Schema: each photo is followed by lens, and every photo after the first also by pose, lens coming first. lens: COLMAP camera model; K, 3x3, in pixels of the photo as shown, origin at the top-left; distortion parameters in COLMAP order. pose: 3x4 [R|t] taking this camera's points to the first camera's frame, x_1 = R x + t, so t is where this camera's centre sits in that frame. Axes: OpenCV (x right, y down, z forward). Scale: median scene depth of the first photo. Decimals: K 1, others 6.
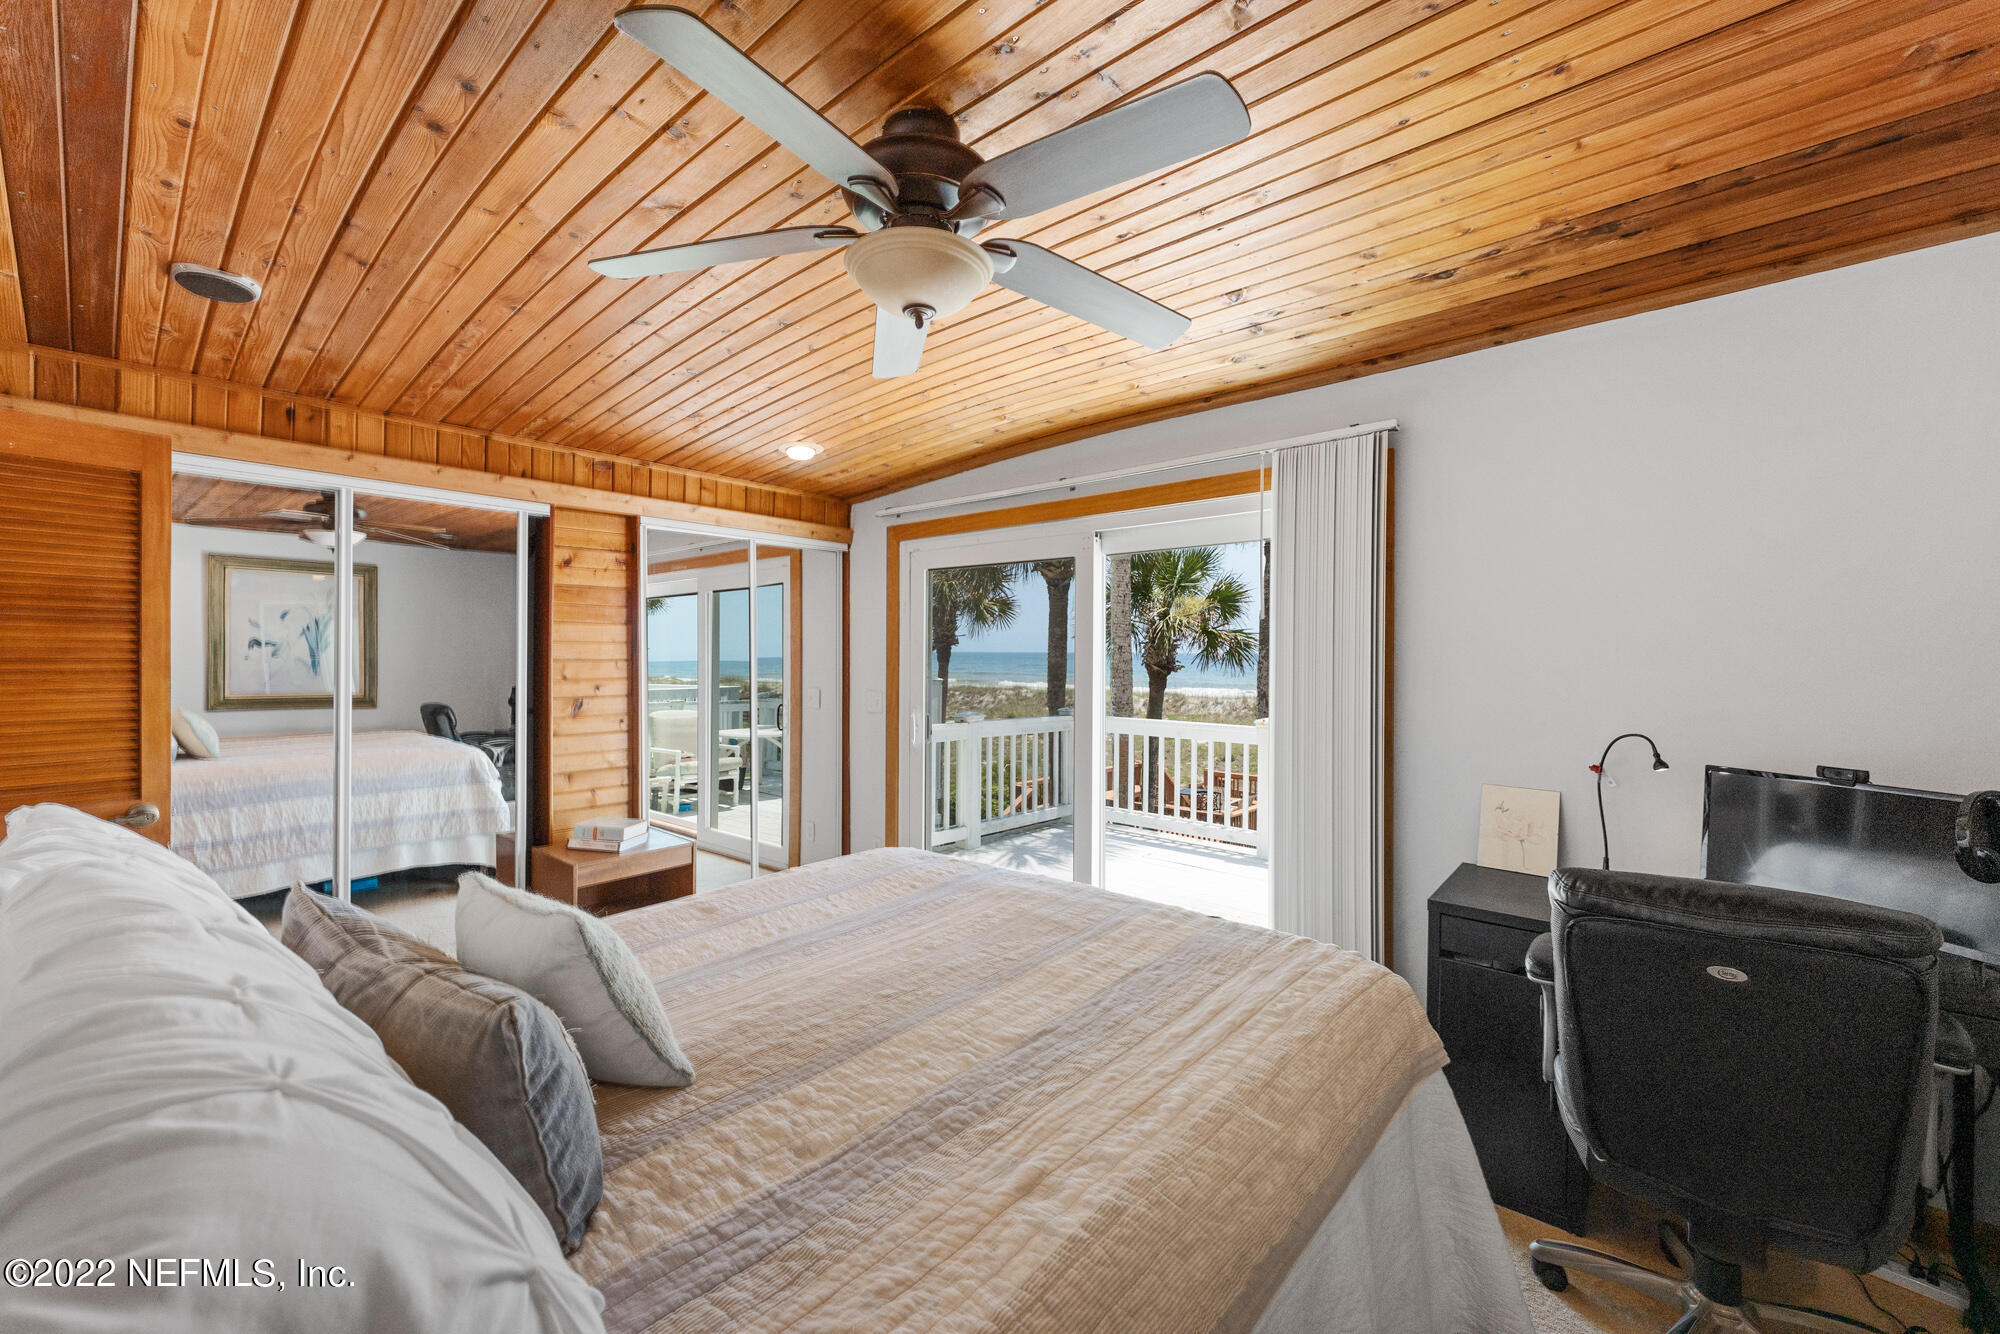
lens RADIAL K [[806.5, 0, 1007.9], [0, 806.5, 665.2], [0, 0, 1]] dist [-0.001096, 0.000359]
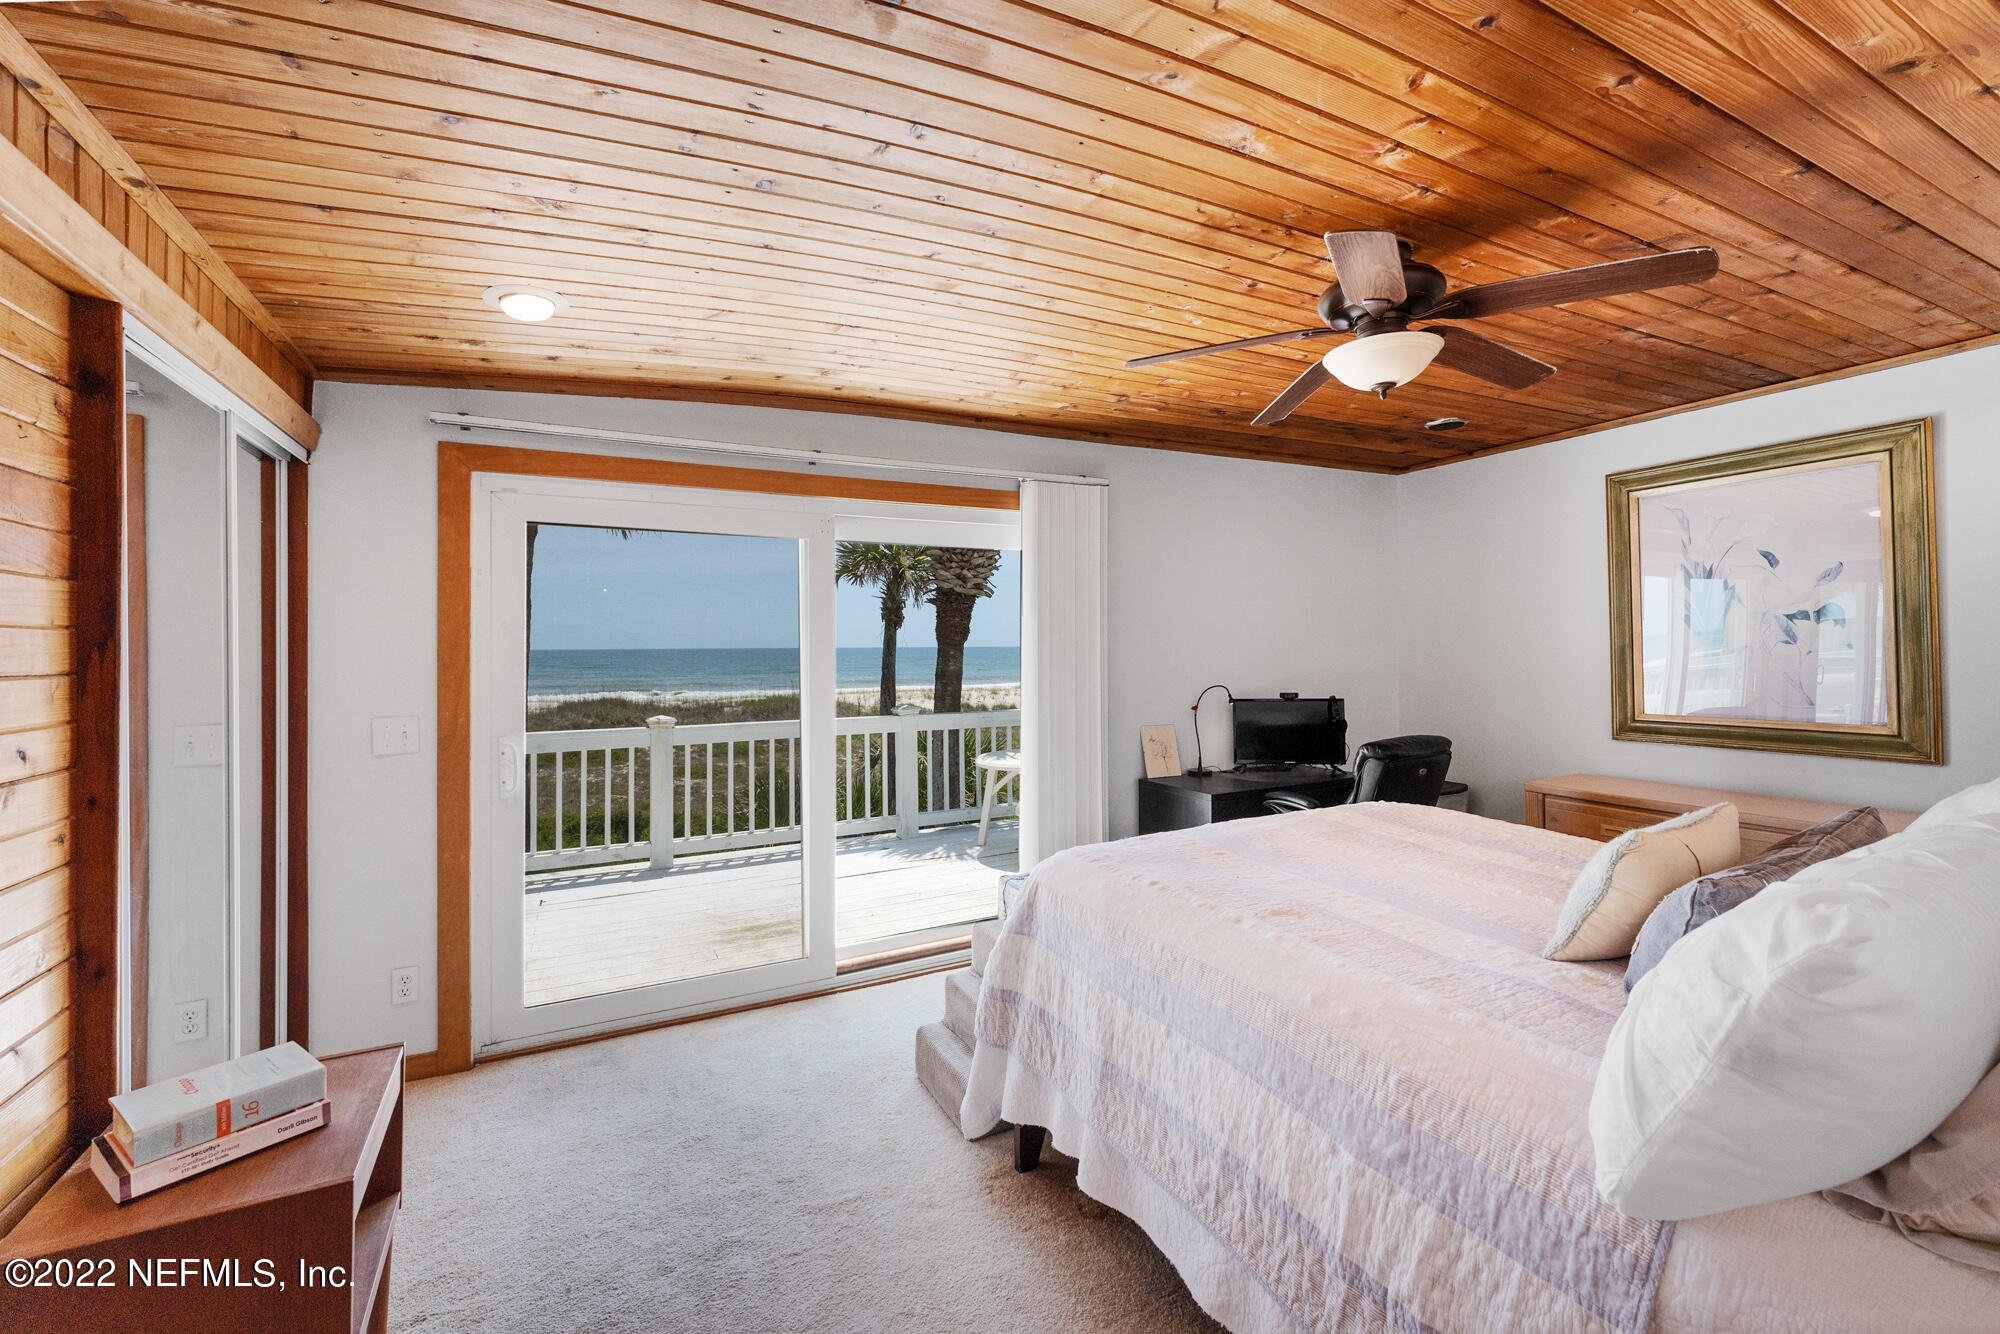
lens RADIAL K [[806.5, 0, 1007.2], [0, 806.5, 651.7], [0, 0, 1]] dist [-0.001096, 0.000359]
pose [[0.375586, -0.017781, 0.926617, -0.701309], [0.021989, 0.999705, 0.010271, -0.013740], [-0.926527, 0.016518, 0.375867, 0.482584]]
